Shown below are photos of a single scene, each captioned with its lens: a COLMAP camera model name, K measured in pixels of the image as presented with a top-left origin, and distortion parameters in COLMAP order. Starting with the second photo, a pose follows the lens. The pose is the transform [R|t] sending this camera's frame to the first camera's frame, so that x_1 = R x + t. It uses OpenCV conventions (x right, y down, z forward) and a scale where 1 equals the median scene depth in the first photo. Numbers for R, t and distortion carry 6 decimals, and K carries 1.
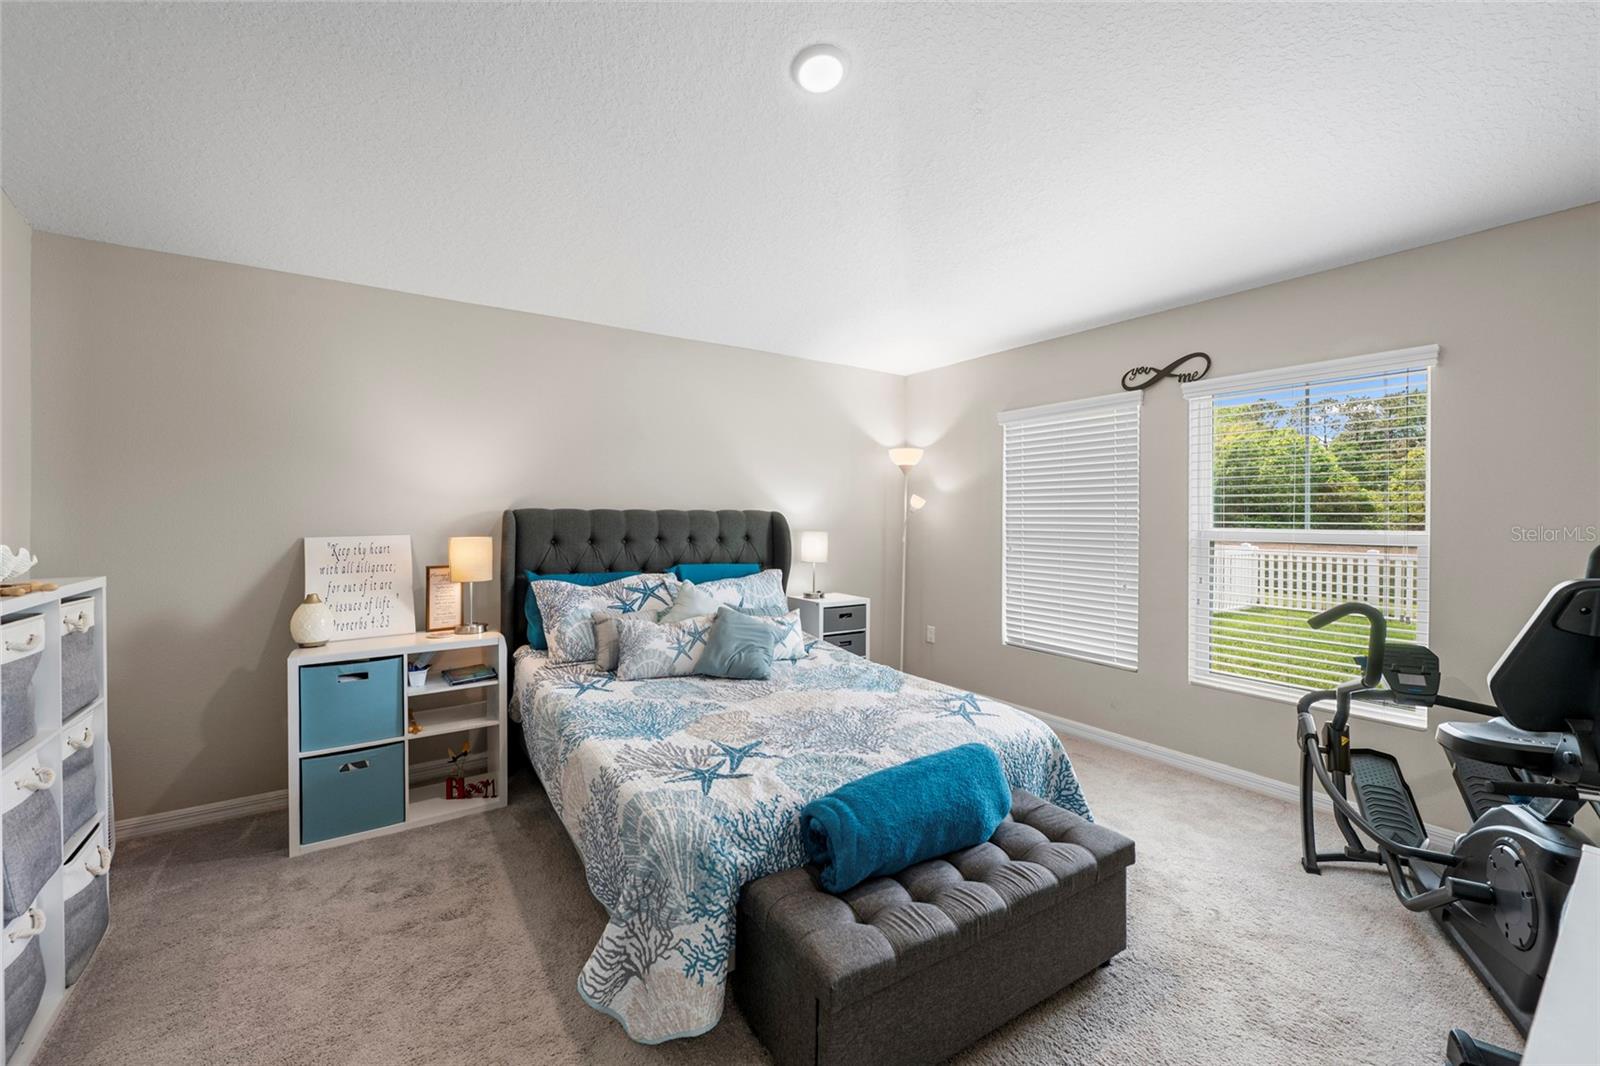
lens RADIAL K [[636.1, 0, 801.6], [0, 636.1, 525.0], [0, 0, 1]] dist [-0.002205, -0.000393]
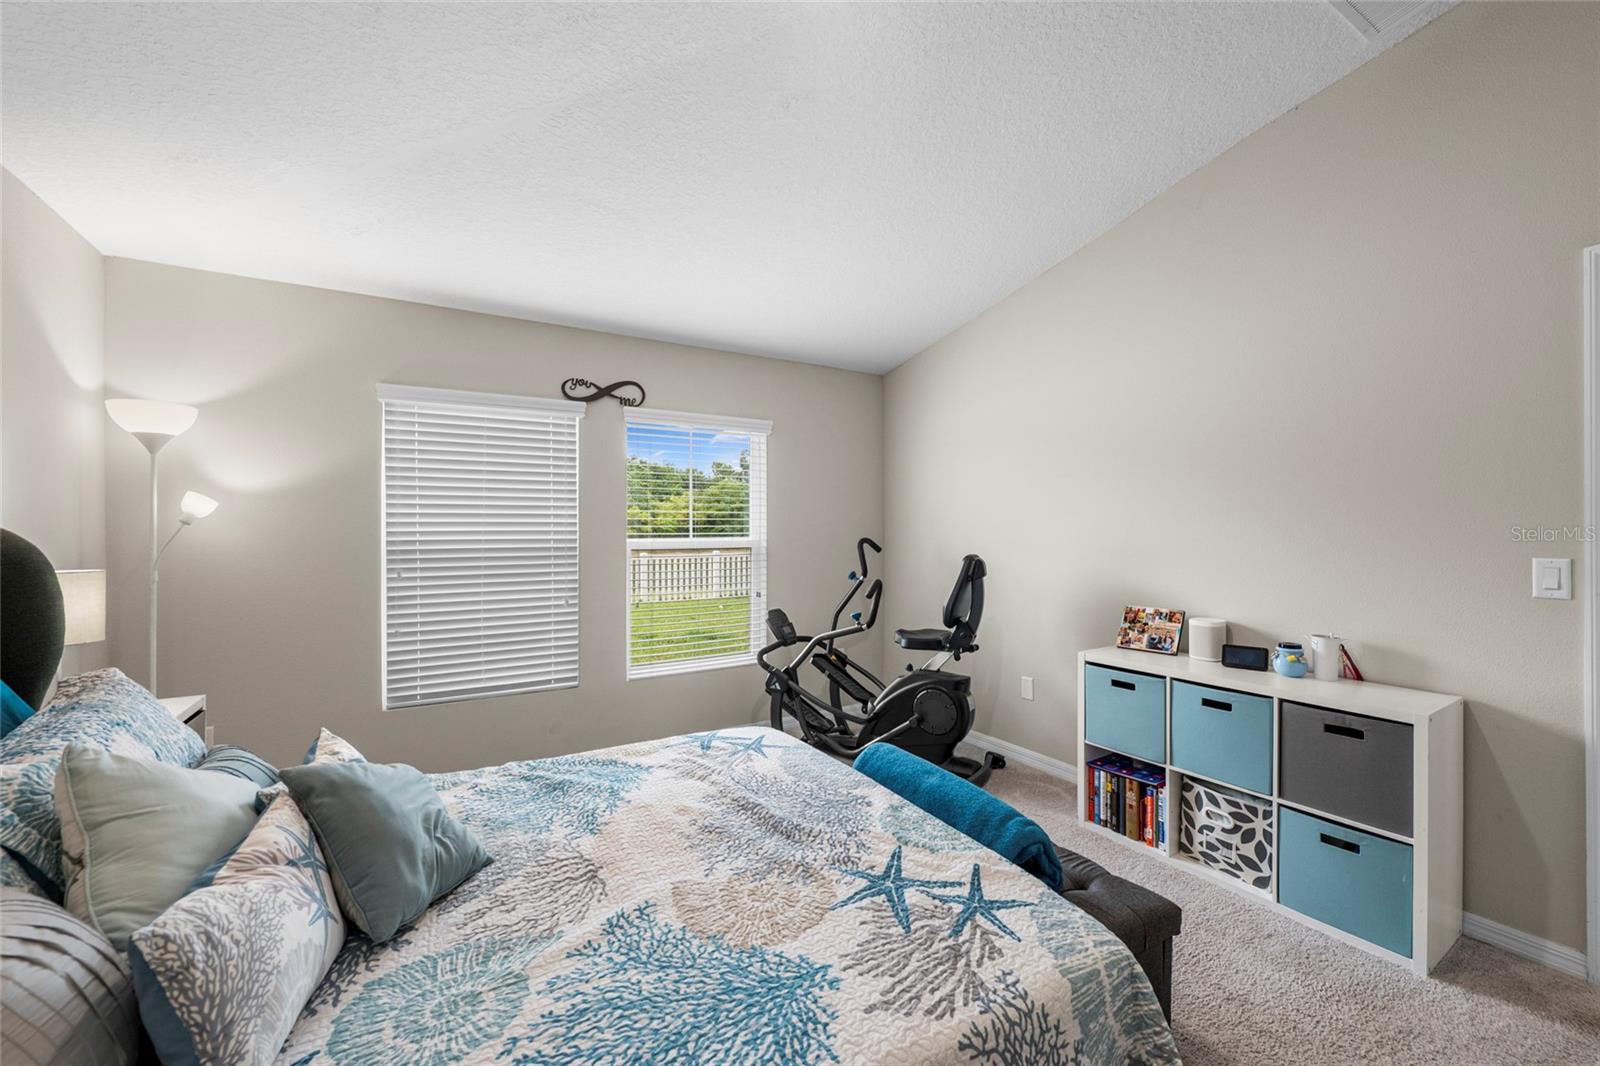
lens RADIAL K [[636.1, 0, 809.4], [0, 636.1, 528.6], [0, 0, 1]] dist [-0.002205, -0.000393]
pose [[0.056996, -0.003845, 0.998367, -0.534340], [0.019015, 0.999815, 0.002765, -0.012395], [-0.998193, 0.018826, 0.057058, 0.716415]]
